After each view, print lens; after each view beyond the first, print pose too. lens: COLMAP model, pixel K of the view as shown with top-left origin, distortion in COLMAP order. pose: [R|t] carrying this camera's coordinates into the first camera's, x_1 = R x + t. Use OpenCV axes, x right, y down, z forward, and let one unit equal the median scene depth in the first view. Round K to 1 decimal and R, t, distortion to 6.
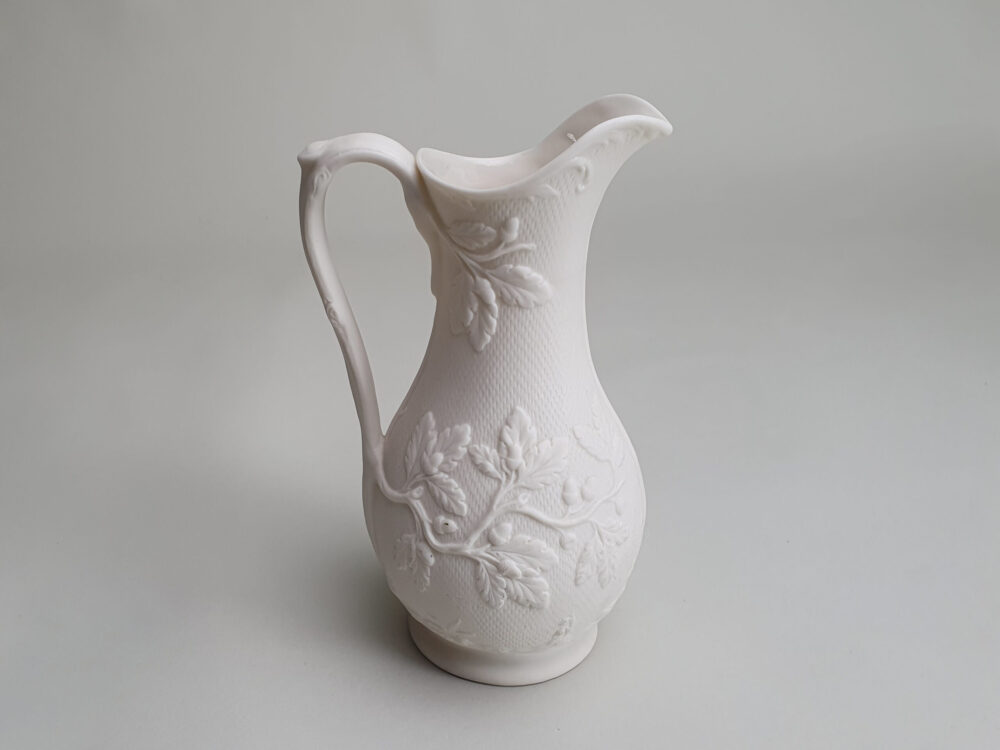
lens RADIAL K [[1310.3, 0, 499.1], [0, 1310.3, 375.4], [0, 0, 1]] dist [0.107003, 0.000000]
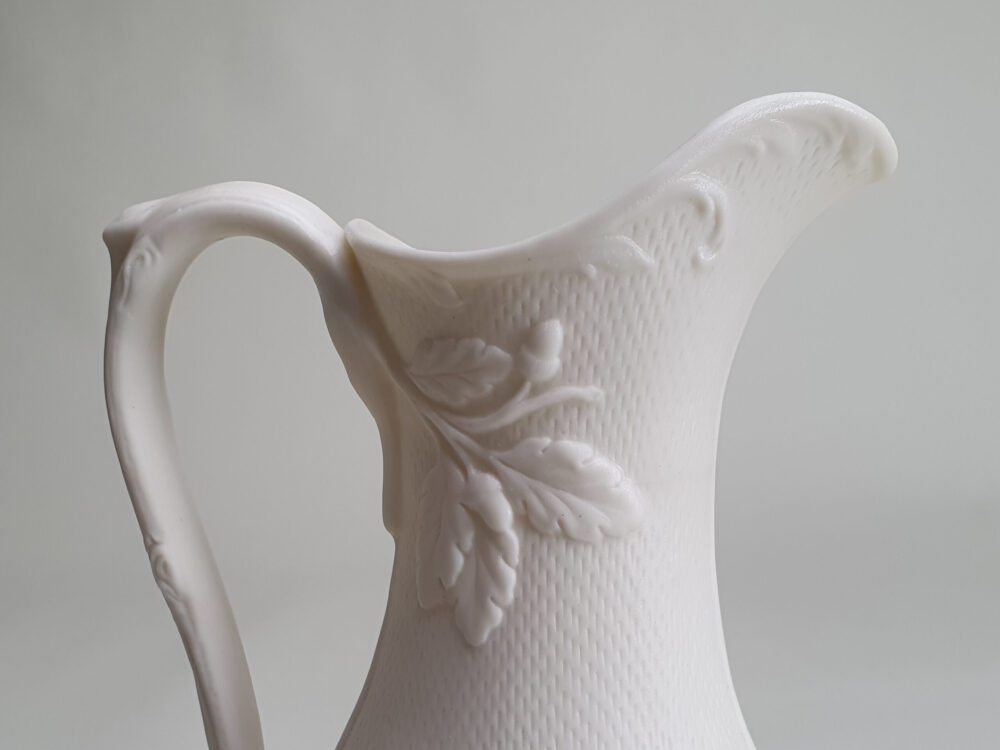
lens RADIAL K [[1310.3, 0, 502.0], [0, 1310.3, 375.5], [0, 0, 1]] dist [0.107003, 0.000000]
pose [[0.998210, -0.007671, -0.059318, 0.020044], [-0.009895, 0.956896, -0.290264, 0.022386], [0.058987, 0.290331, 0.955106, 0.571531]]
